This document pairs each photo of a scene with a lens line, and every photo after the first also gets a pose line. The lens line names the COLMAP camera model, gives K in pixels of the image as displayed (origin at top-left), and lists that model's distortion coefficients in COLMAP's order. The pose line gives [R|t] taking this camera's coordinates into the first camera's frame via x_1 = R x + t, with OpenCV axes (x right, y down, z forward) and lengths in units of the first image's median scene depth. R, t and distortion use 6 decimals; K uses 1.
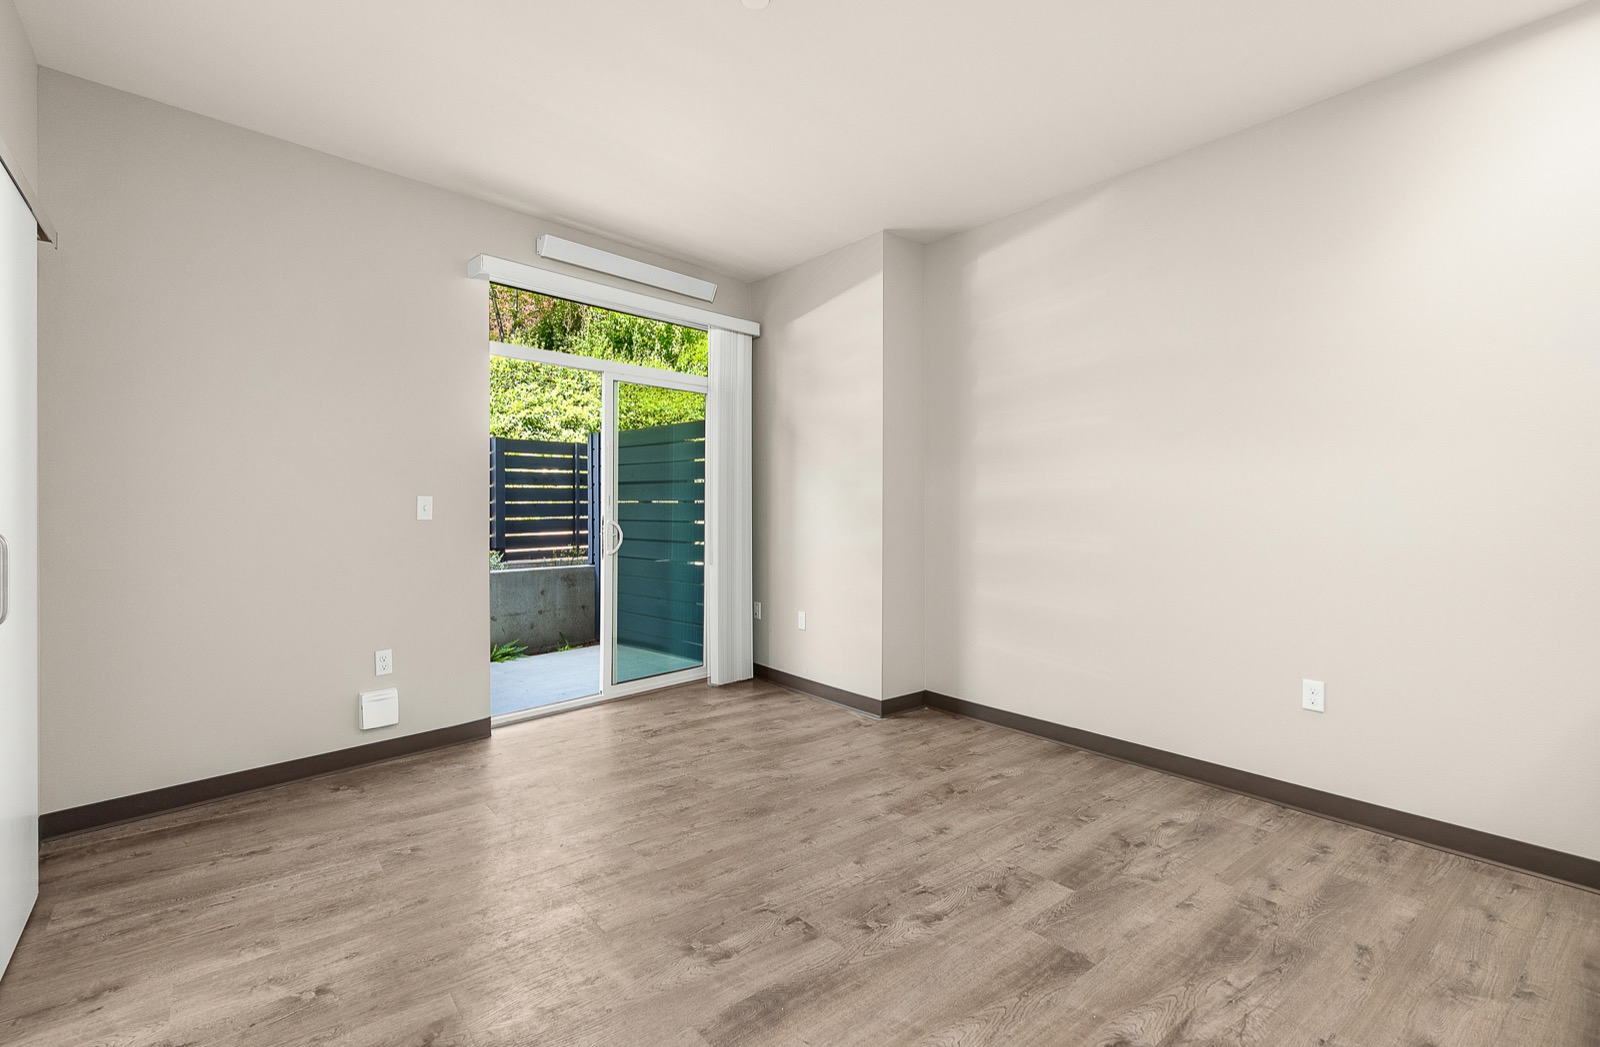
lens RADIAL K [[713.7, 0, 801.3], [0, 713.7, 507.9], [0, 0, 1]] dist [-0.000741, 0.000052]
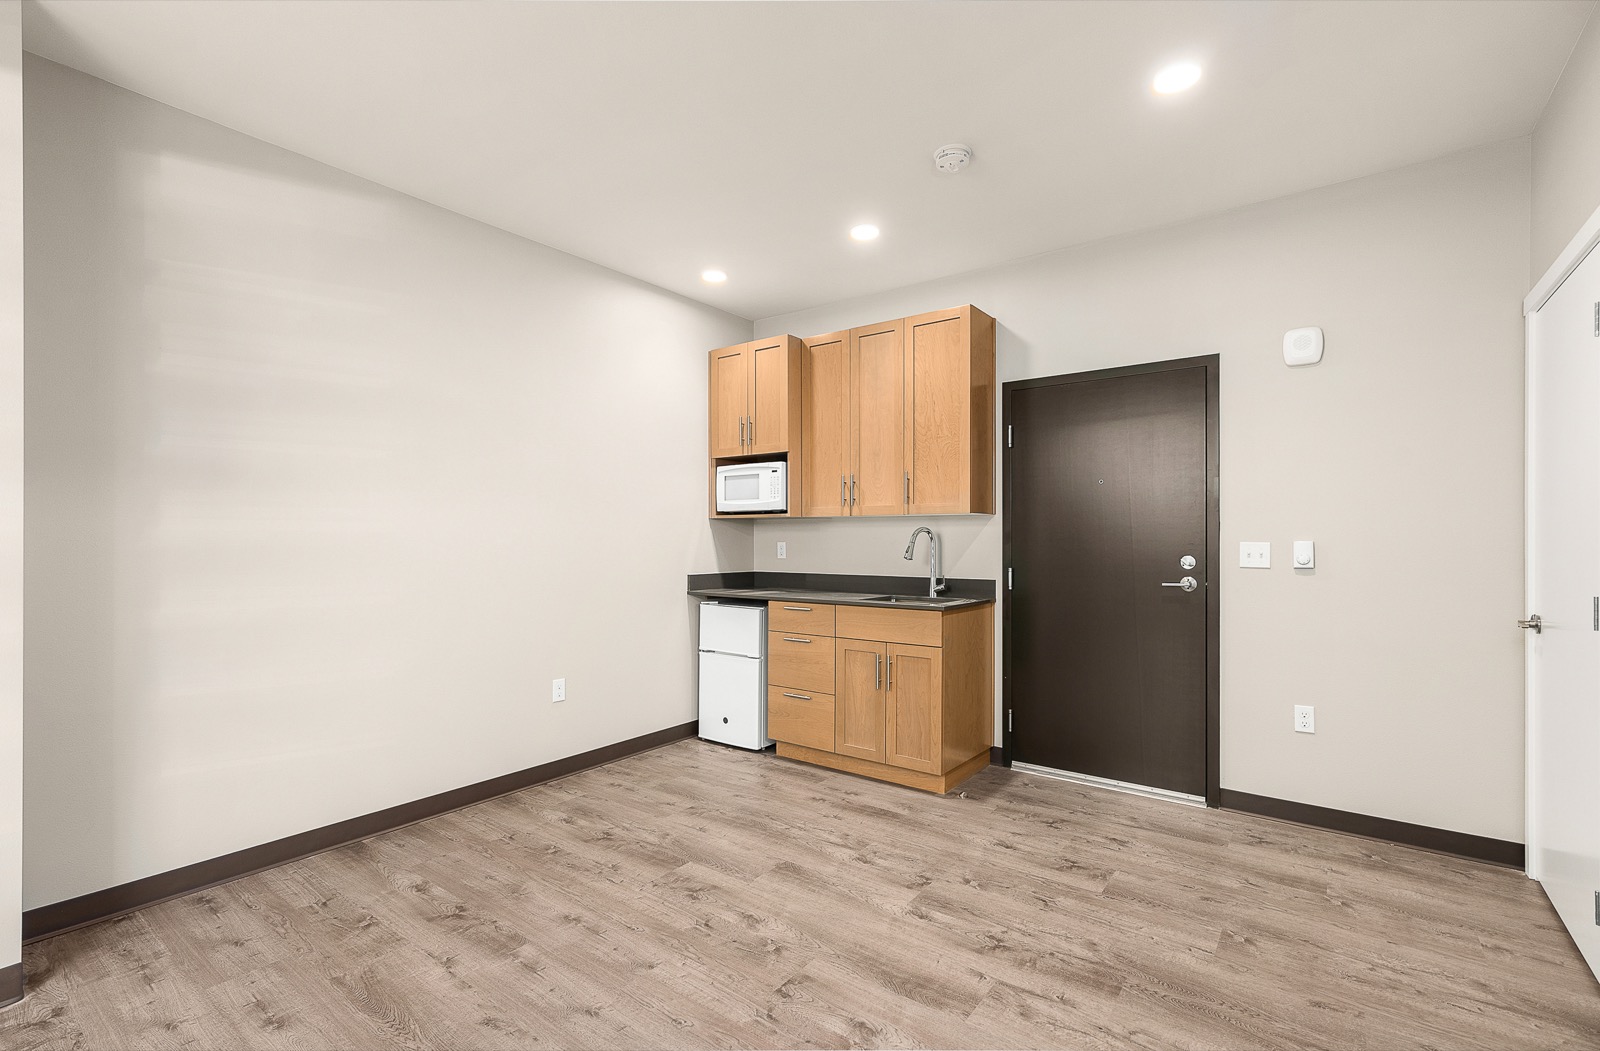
lens RADIAL K [[716.4, 0, 791.7], [0, 716.4, 543.8], [0, 0, 1]] dist [0.002185, 0.000860]
pose [[-0.220596, -0.007371, 0.975338, -0.829178], [0.003511, 0.999959, 0.008351, -0.022908], [-0.975359, 0.005267, -0.220561, 1.056339]]
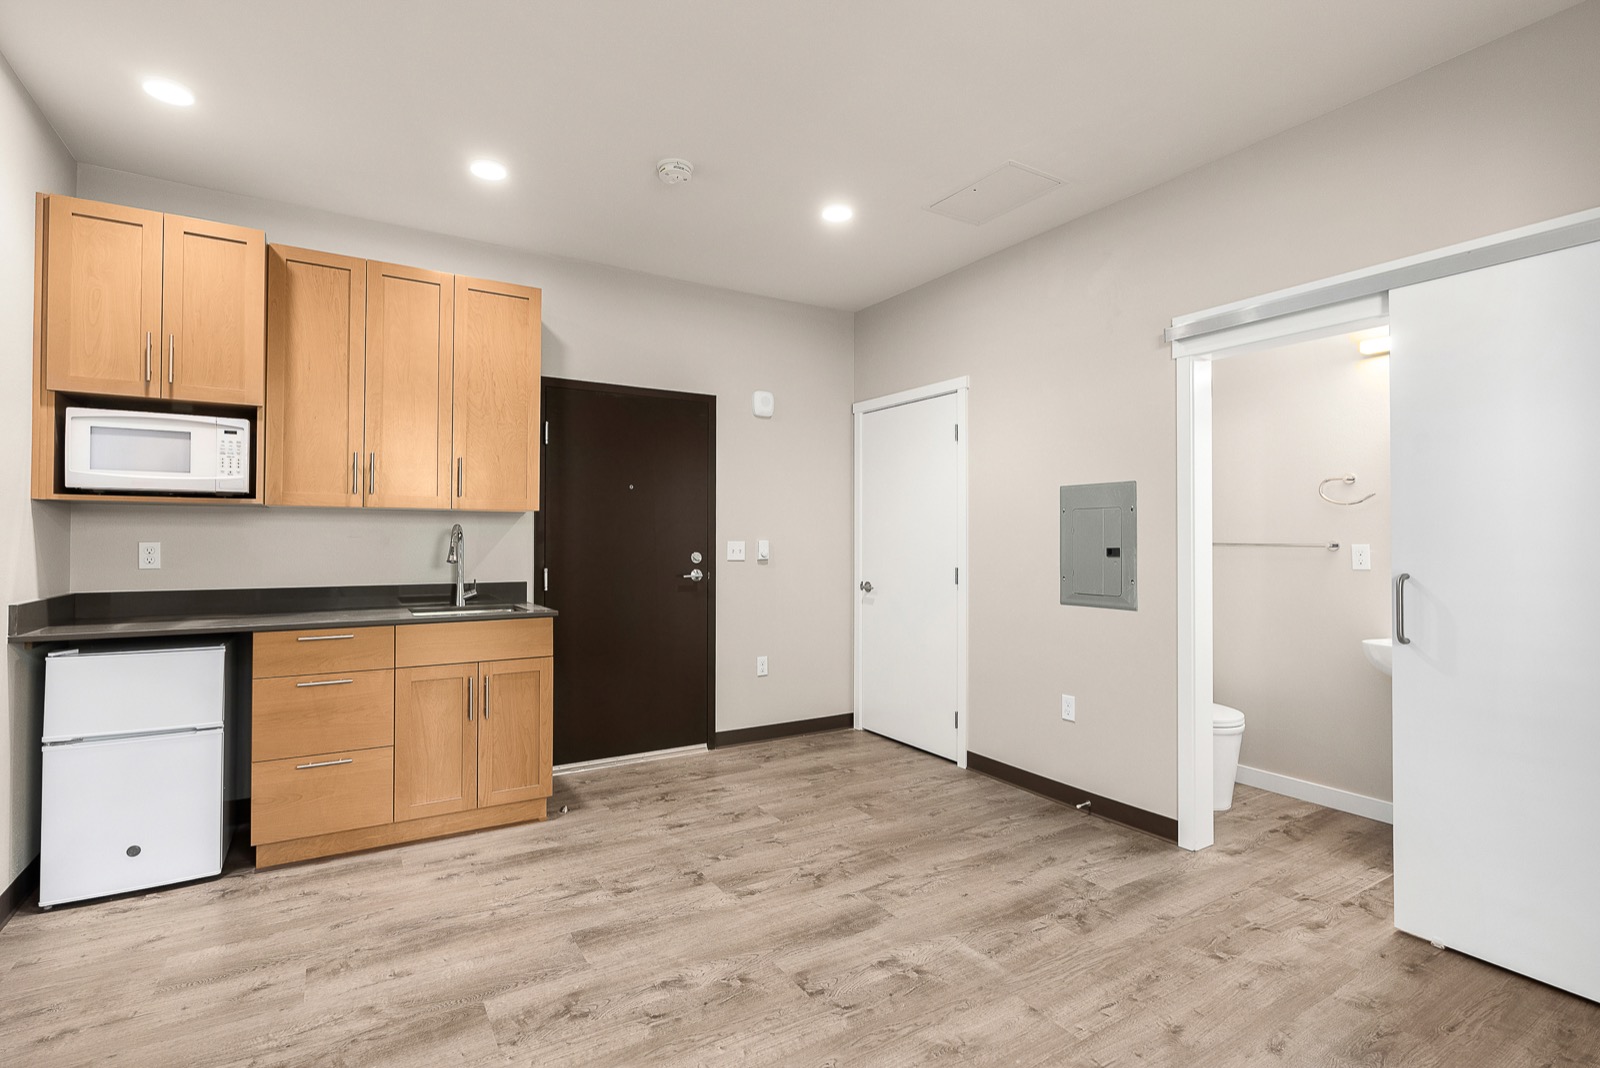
lens RADIAL K [[744.2, 0, 767.0], [0, 744.2, 533.0], [0, 0, 1]] dist [-0.023625, 0.009260]
pose [[-0.986004, -0.000816, 0.166718, -0.096833], [-0.001835, 0.999981, -0.005958, -0.021578], [-0.166710, -0.006181, -0.985987, 1.749331]]
